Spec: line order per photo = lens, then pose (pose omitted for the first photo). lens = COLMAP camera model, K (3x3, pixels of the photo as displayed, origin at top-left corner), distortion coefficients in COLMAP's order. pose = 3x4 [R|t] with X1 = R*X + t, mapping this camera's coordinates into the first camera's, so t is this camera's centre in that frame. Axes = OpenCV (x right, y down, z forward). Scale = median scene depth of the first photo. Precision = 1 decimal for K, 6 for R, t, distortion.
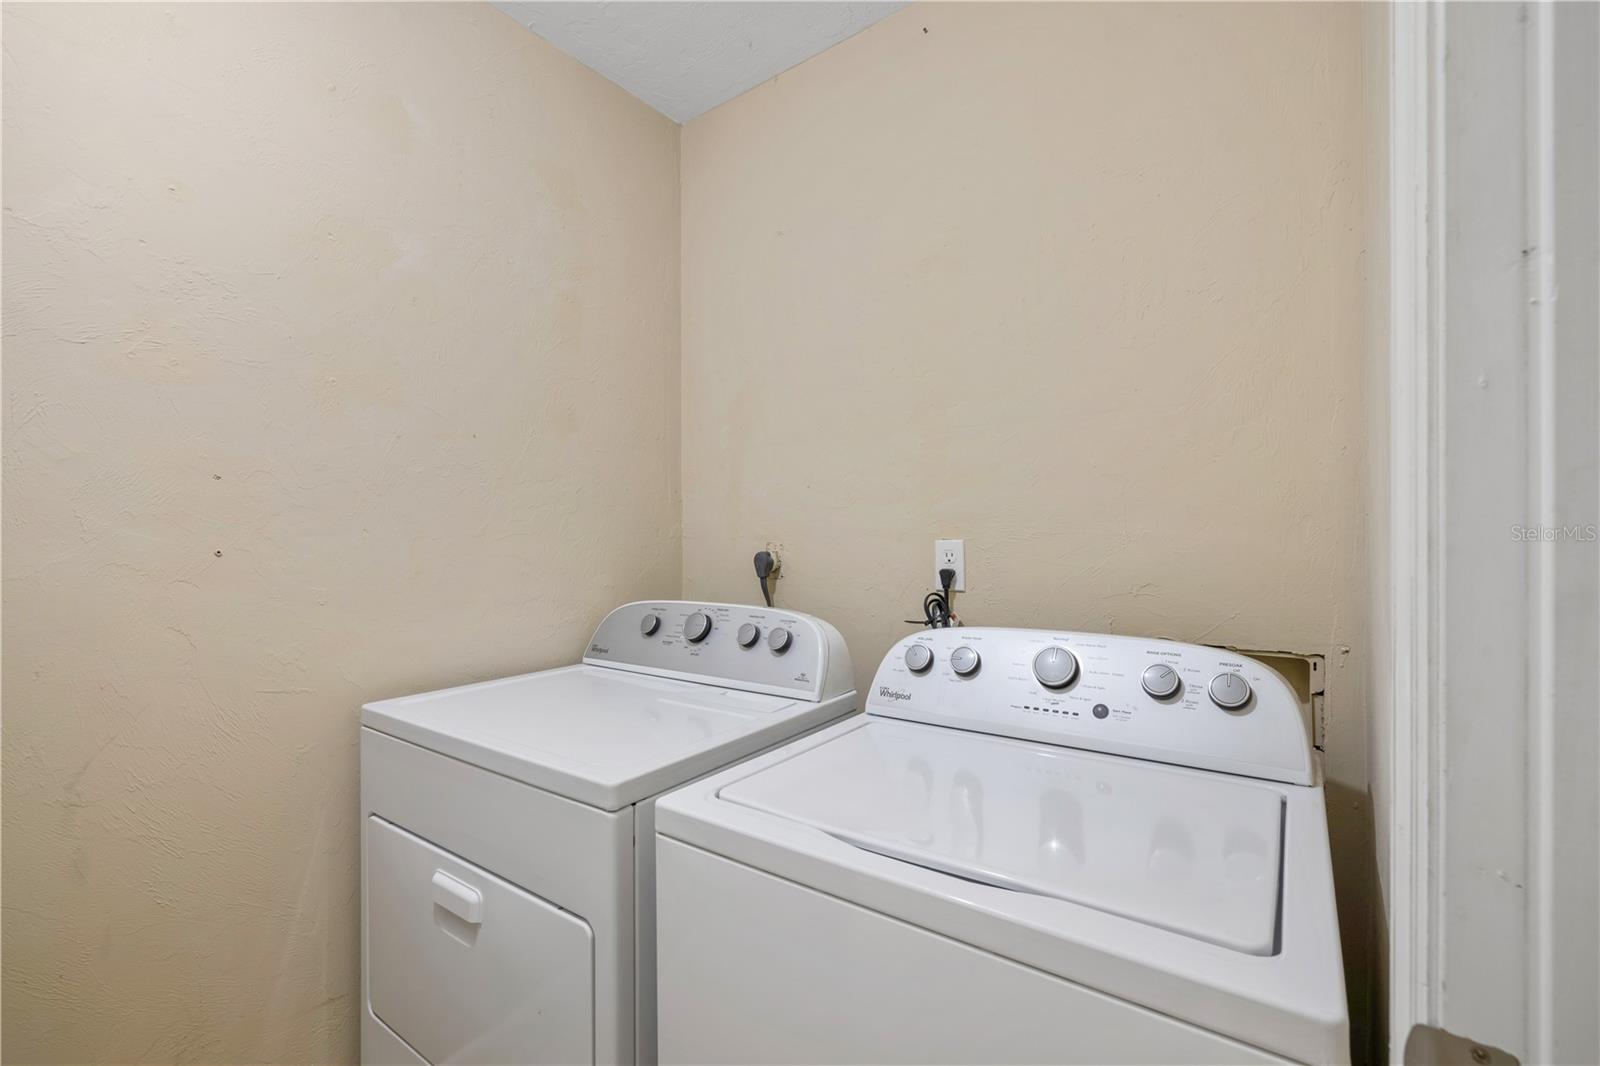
lens RADIAL K [[686.9, 0, 795.5], [0, 686.9, 535.2], [0, 0, 1]] dist [-0.000809, -0.000235]
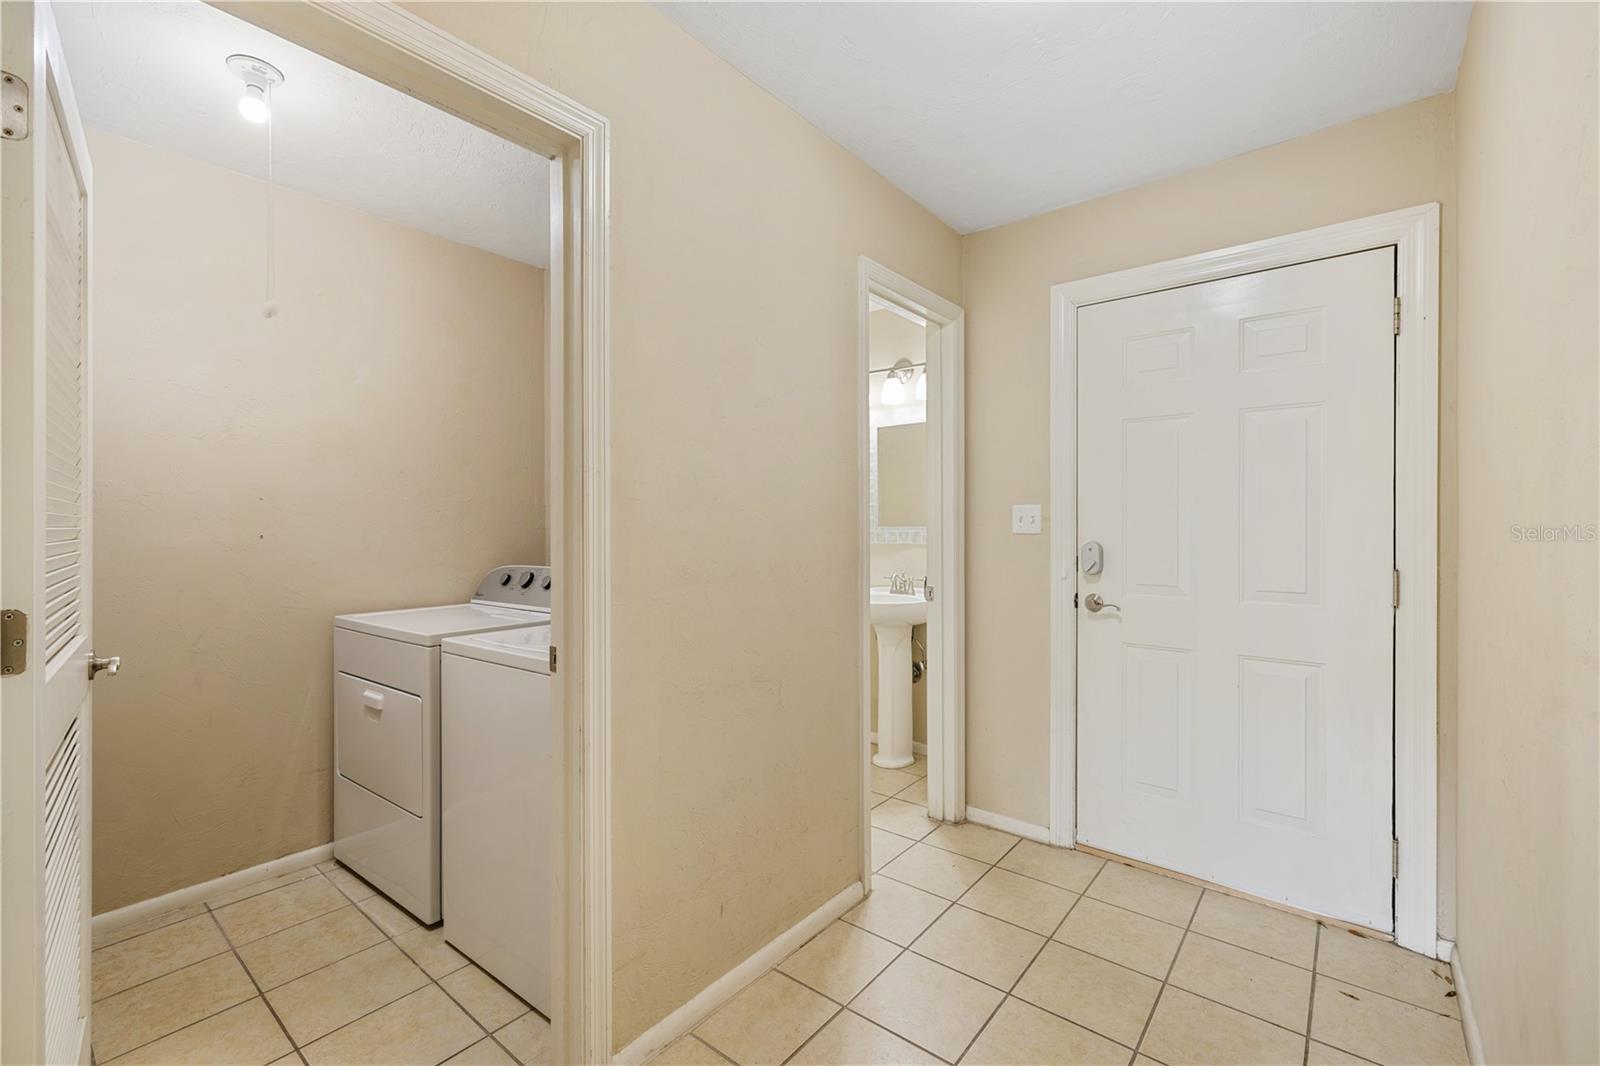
lens RADIAL K [[686.9, 0, 801.4], [0, 686.9, 524.6], [0, 0, 1]] dist [-0.000809, -0.000235]
pose [[0.999601, 0.000447, -0.028256, 0.732365], [-0.000389, 0.999998, 0.002064, -0.011958], [0.028257, -0.002052, 0.999599, -0.887587]]
